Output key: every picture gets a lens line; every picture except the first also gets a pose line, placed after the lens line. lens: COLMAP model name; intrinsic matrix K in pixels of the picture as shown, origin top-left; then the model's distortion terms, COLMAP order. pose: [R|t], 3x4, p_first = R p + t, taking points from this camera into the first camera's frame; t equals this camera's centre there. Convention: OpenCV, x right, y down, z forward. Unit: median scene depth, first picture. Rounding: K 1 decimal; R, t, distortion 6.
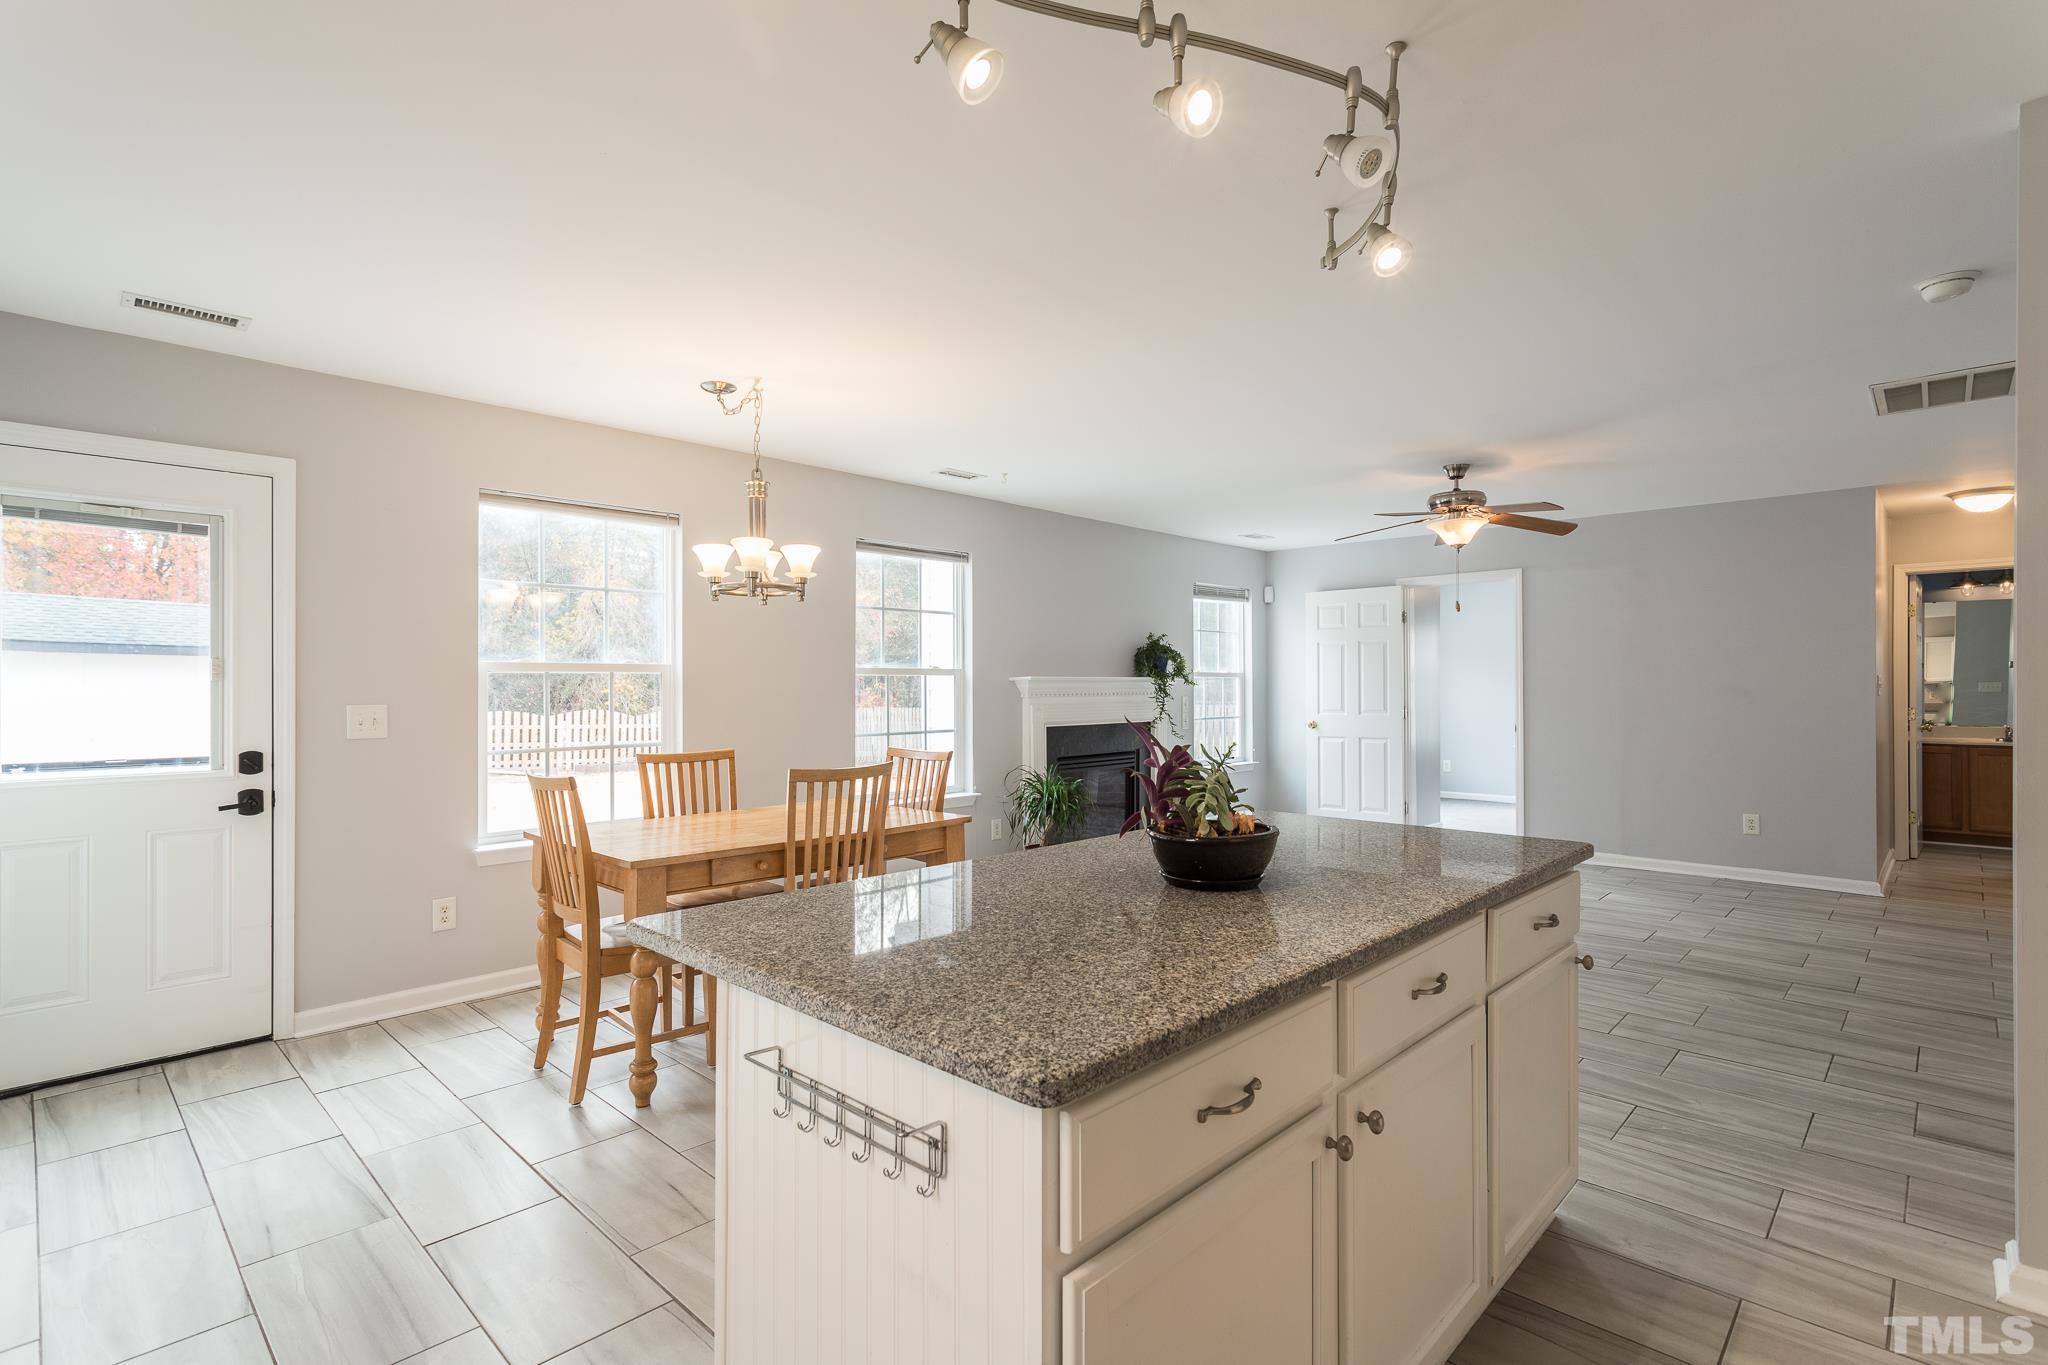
lens RADIAL K [[984.8, 0, 1024.0], [0, 984.8, 682.5], [0, 0, 1]] dist [0.001187, 0.000168]
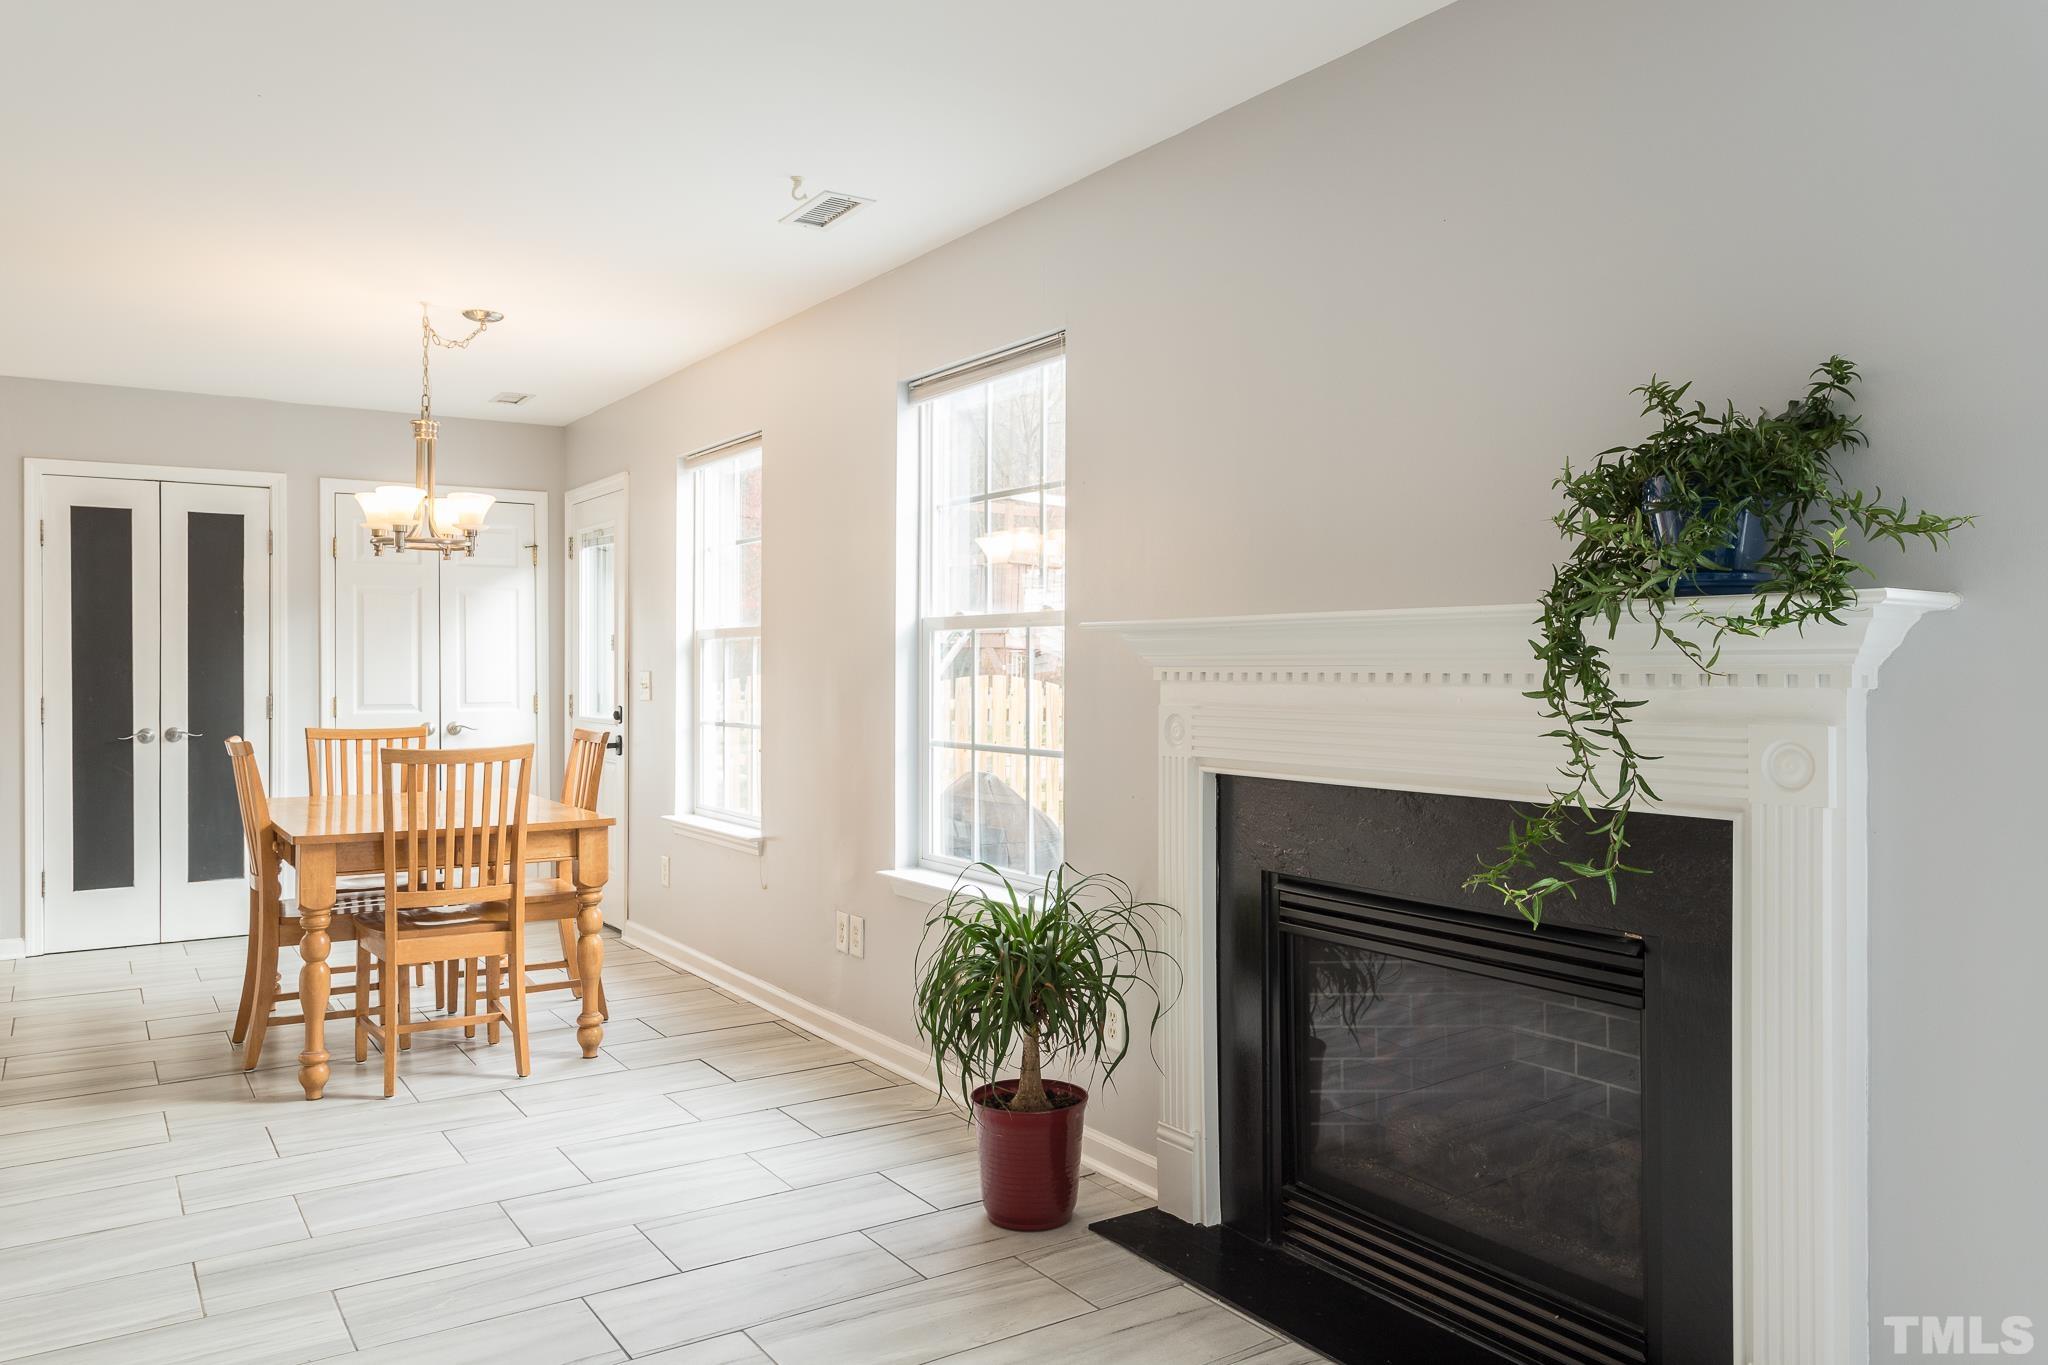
lens RADIAL K [[1405.0, 0, 1020.4], [0, 1405.0, 672.2], [0, 0, 1]] dist [0.006237, 0.003840]
pose [[-0.218035, 0.006783, -0.975917, 0.575535], [0.004516, 0.999972, 0.005942, 0.010052], [0.975931, -0.003112, -0.218059, 1.224404]]
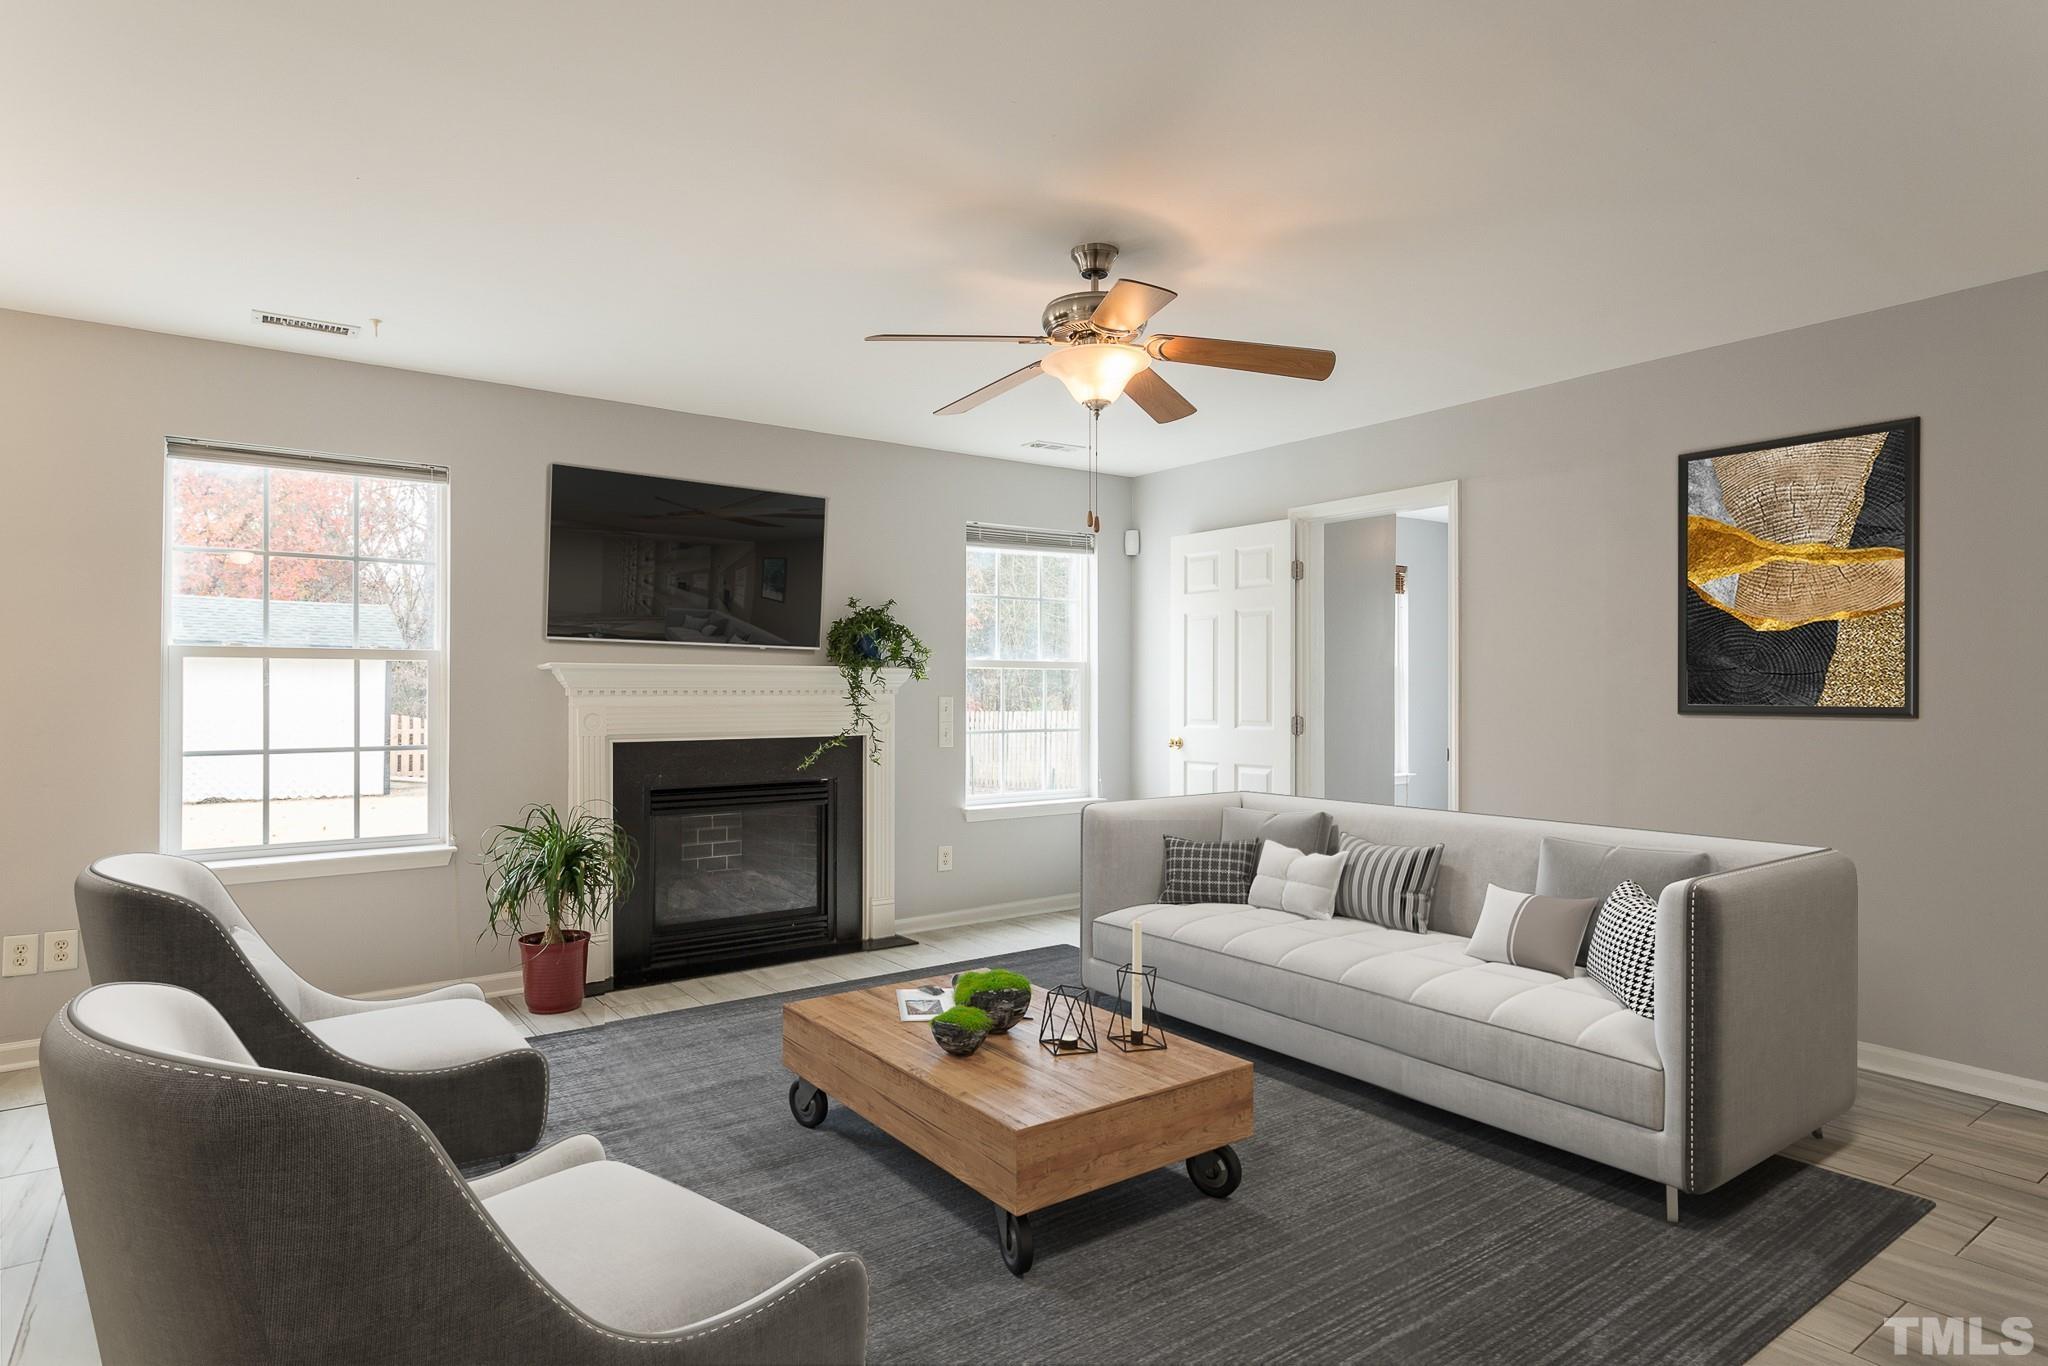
lens RADIAL K [[1129.1, 0, 1023.3], [0, 1129.1, 689.4], [0, 0, 1]] dist [-0.032488, -0.000502]
pose [[0.985398, 0.003057, -0.170237, 0.472144], [-0.002482, 0.999990, 0.003588, 0.008764], [0.170246, -0.003113, 0.985397, 0.384872]]
